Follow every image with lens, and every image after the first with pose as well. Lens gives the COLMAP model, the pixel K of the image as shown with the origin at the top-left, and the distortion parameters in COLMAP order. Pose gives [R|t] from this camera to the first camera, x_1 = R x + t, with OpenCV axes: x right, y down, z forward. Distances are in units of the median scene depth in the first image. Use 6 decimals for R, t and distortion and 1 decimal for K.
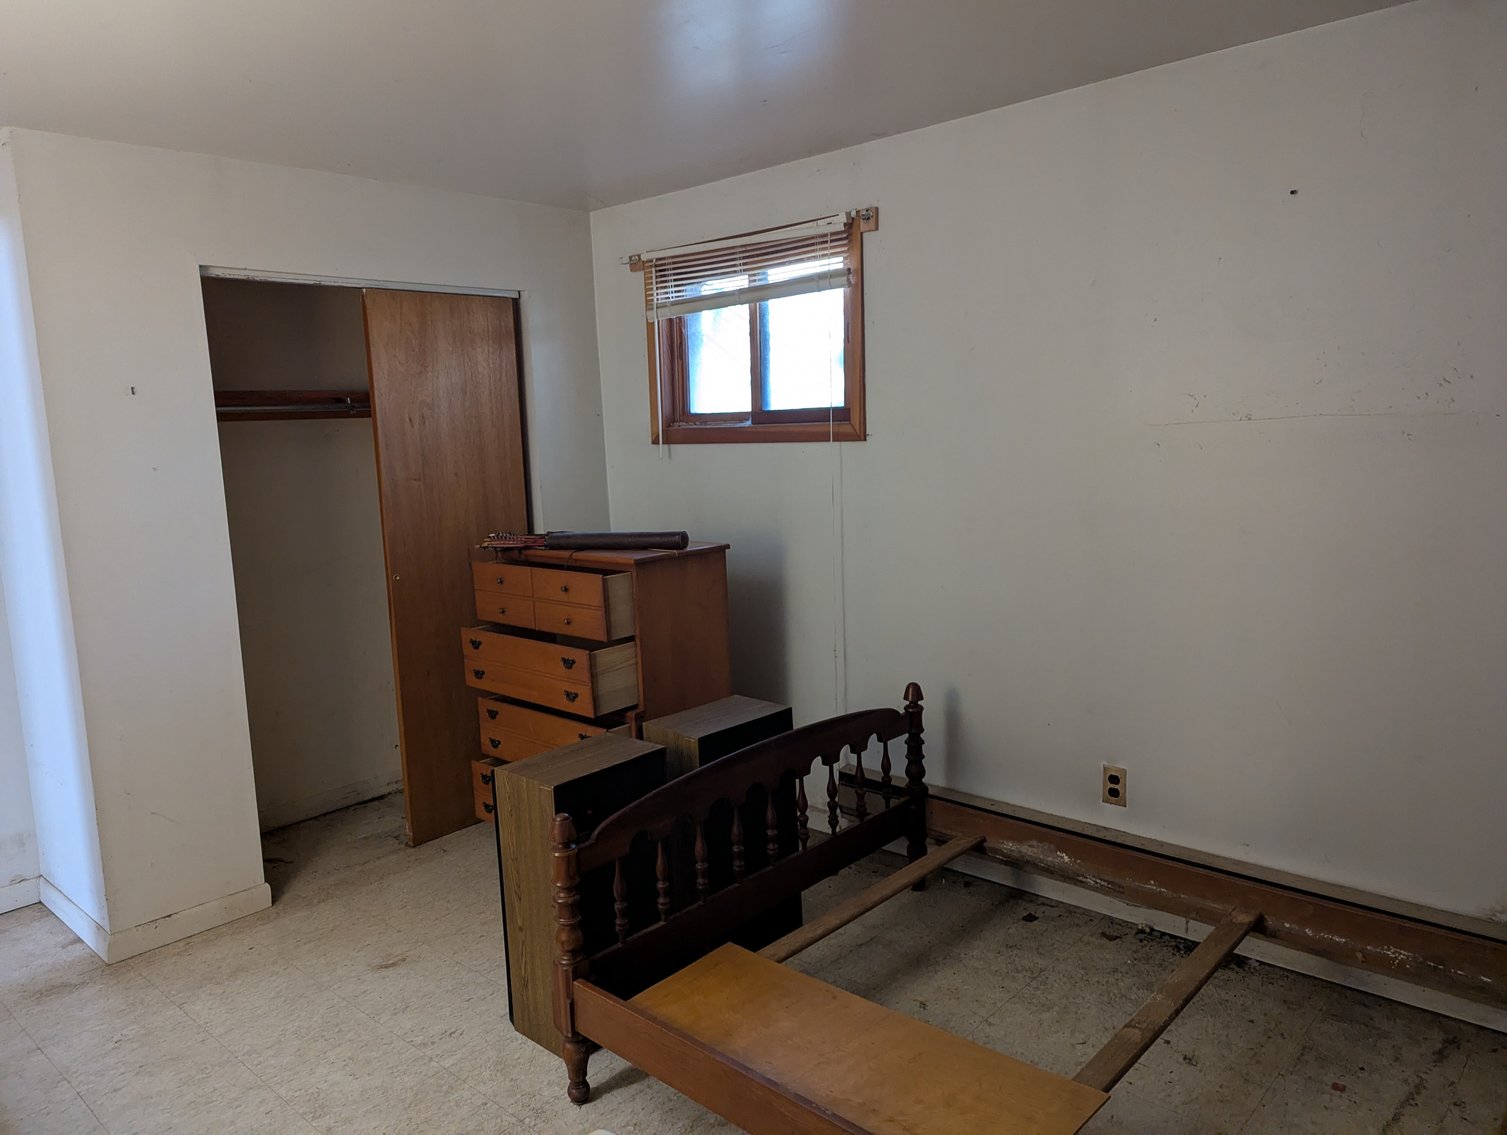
lens RADIAL K [[1056.6, 0, 751.2], [0, 1056.6, 569.2], [0, 0, 1]] dist [0.010946, -0.003231]
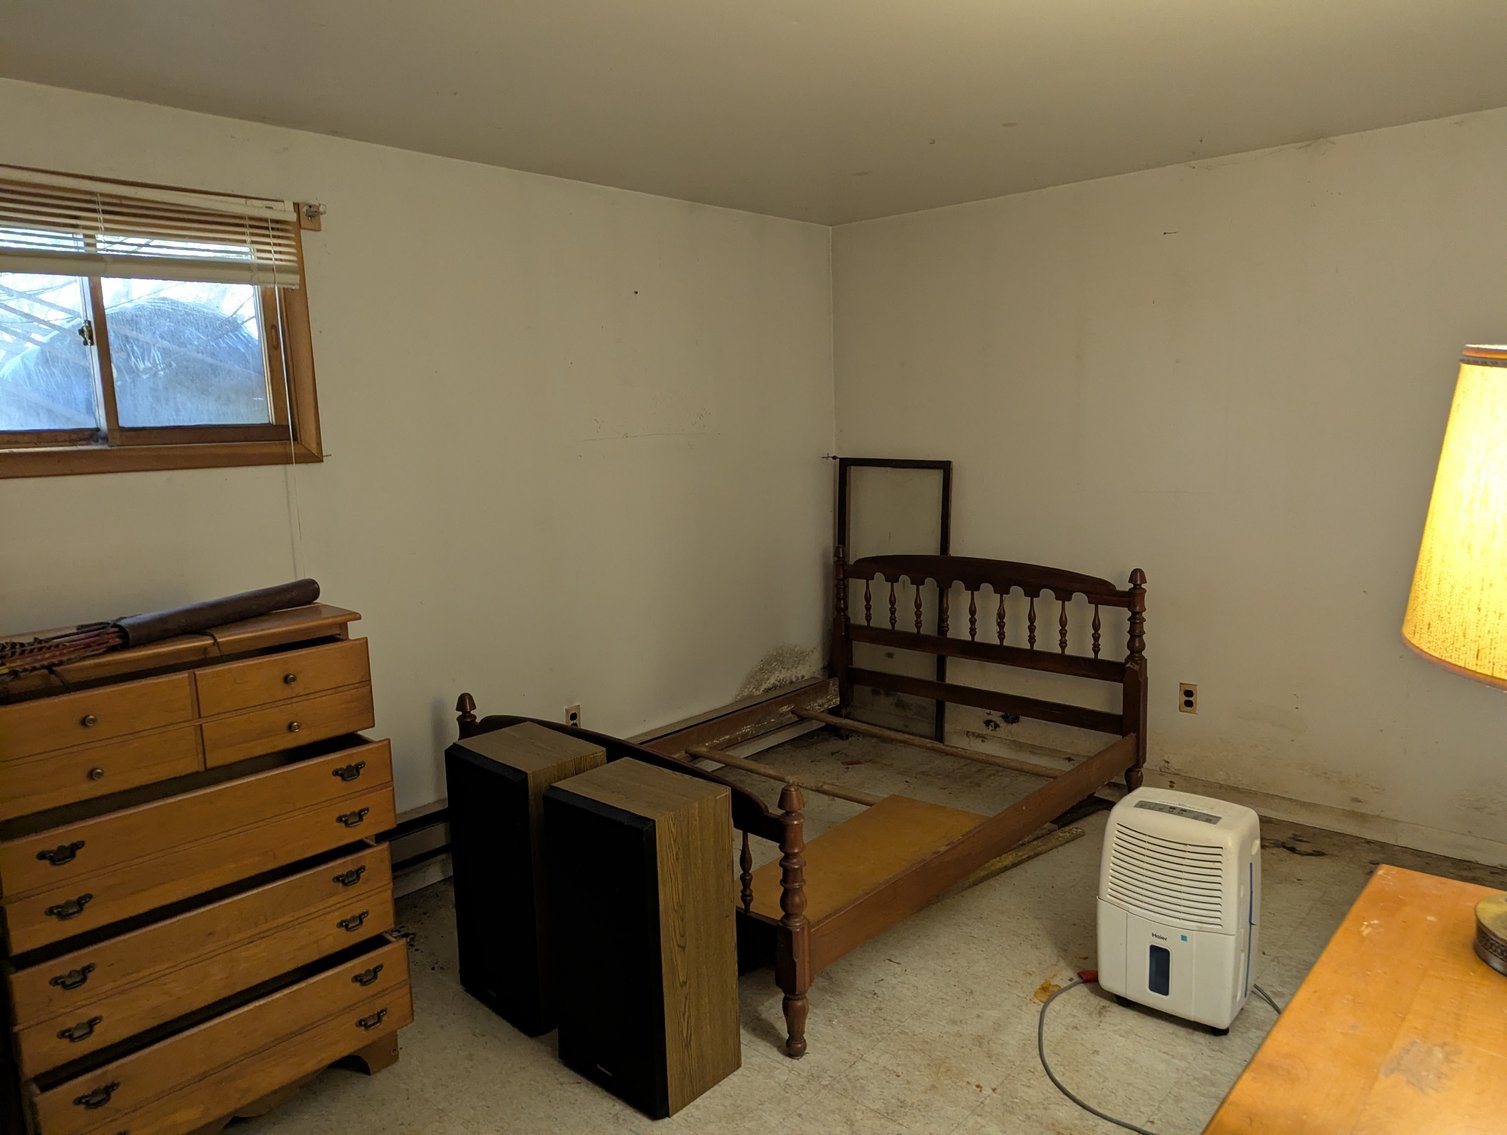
lens RADIAL K [[1056.6, 0, 751.9], [0, 1056.6, 569.8], [0, 0, 1]] dist [0.010946, -0.003231]
pose [[-0.023733, -0.106113, 0.994071, -0.797308], [0.169117, 0.979594, 0.108605, -0.068051], [-0.985310, 0.170692, -0.005303, 0.659677]]
